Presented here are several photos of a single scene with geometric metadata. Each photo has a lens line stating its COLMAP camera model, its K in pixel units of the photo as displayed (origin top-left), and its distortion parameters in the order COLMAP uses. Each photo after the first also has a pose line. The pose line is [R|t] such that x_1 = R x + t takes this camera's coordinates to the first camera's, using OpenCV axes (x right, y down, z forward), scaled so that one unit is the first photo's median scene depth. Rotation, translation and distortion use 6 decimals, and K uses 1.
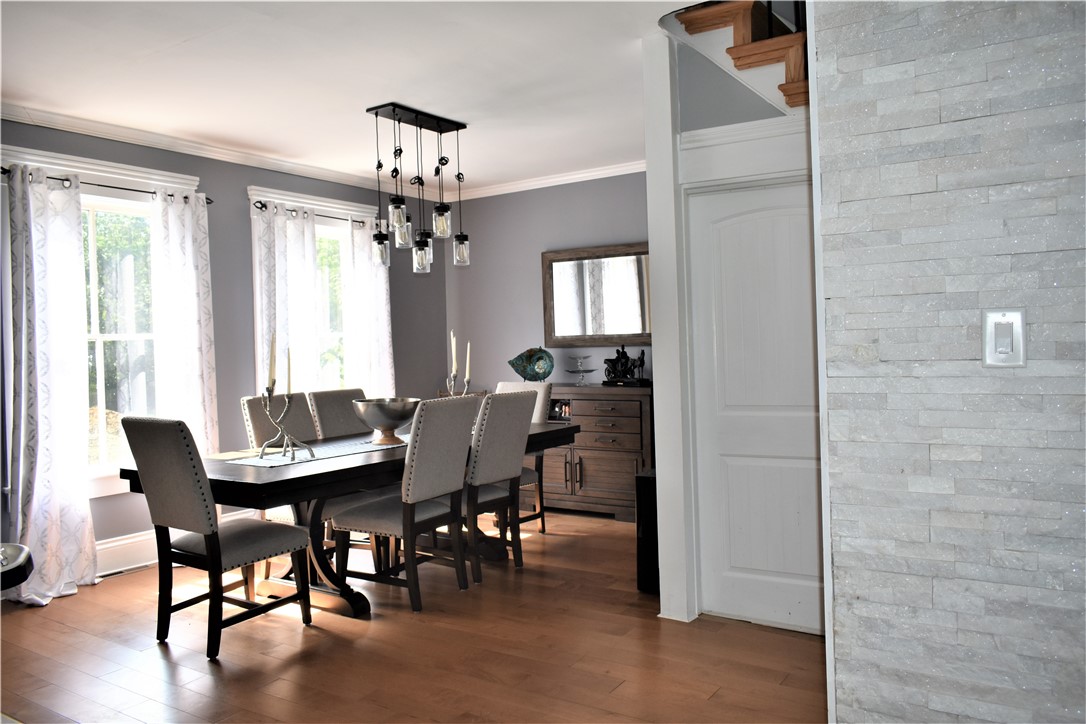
lens RADIAL K [[825.9, 0, 542.4], [0, 825.9, 360.0], [0, 0, 1]] dist [-0.022839, 0.011354]
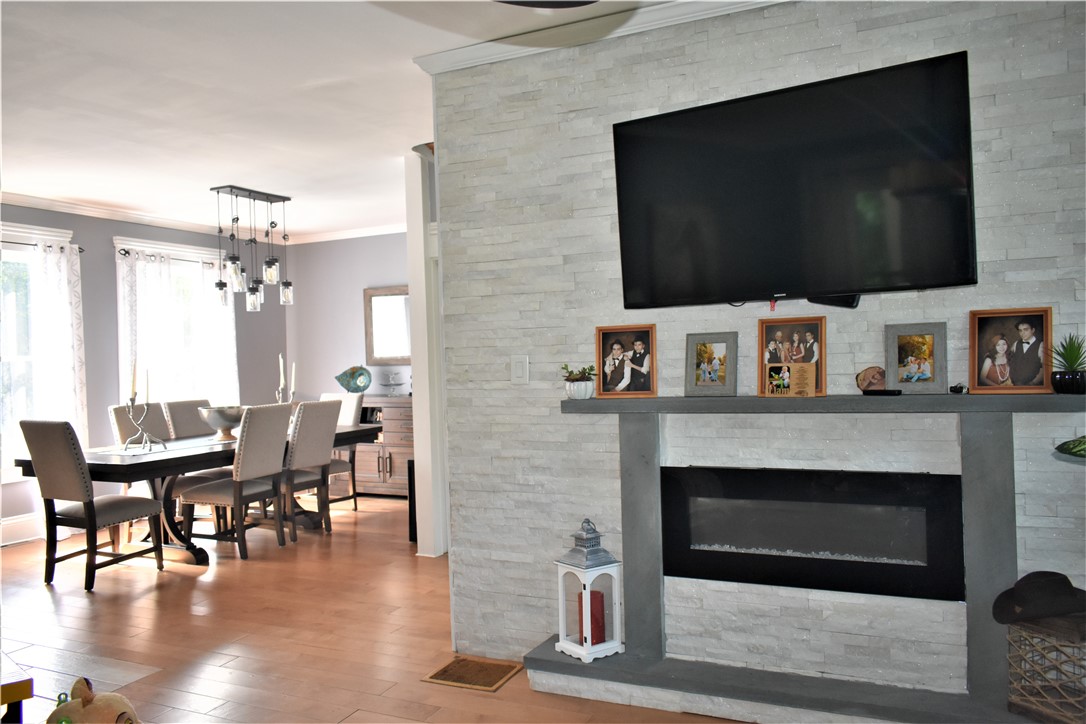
lens RADIAL K [[825.9, 0, 539.6], [0, 825.9, 360.4], [0, 0, 1]] dist [-0.022839, 0.011354]
pose [[0.989457, 0.000651, 0.144823, 0.115787], [0.001334, 0.999907, -0.013605, -0.008200], [-0.144818, 0.013655, 0.989364, -0.370480]]
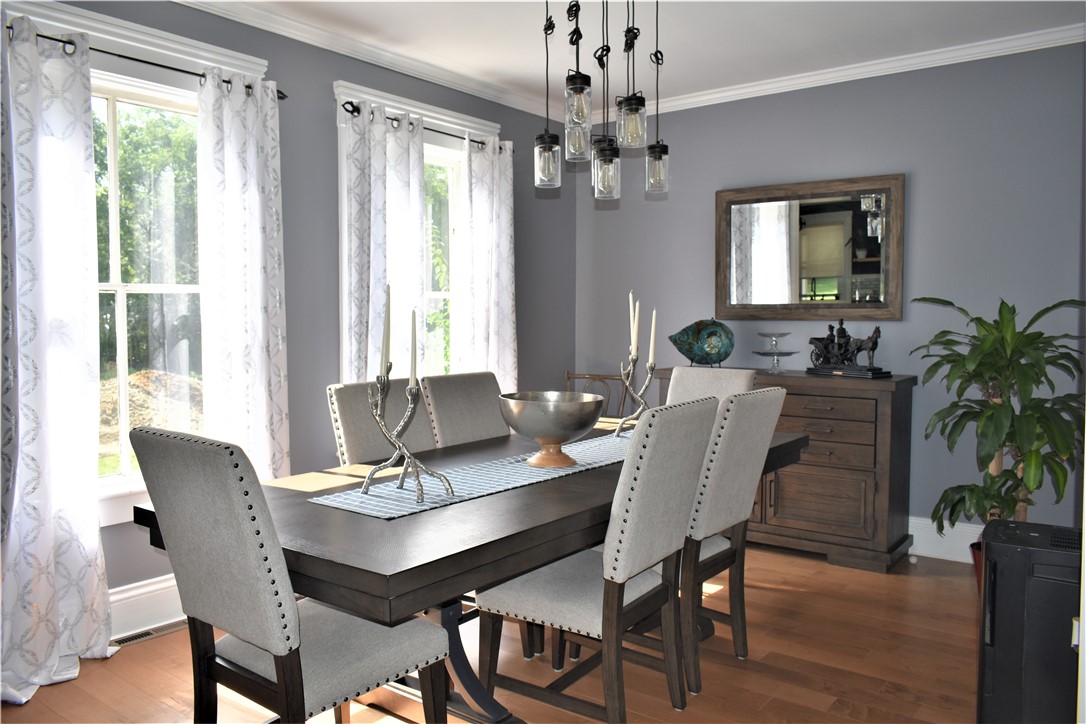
lens RADIAL K [[825.9, 0, 546.1], [0, 825.9, 360.7], [0, 0, 1]] dist [-0.022839, 0.011354]
pose [[0.997872, 0.030044, -0.057872, -0.151005], [-0.027822, 0.998859, 0.038824, -0.003506], [0.058973, -0.037131, 0.997569, 0.348837]]
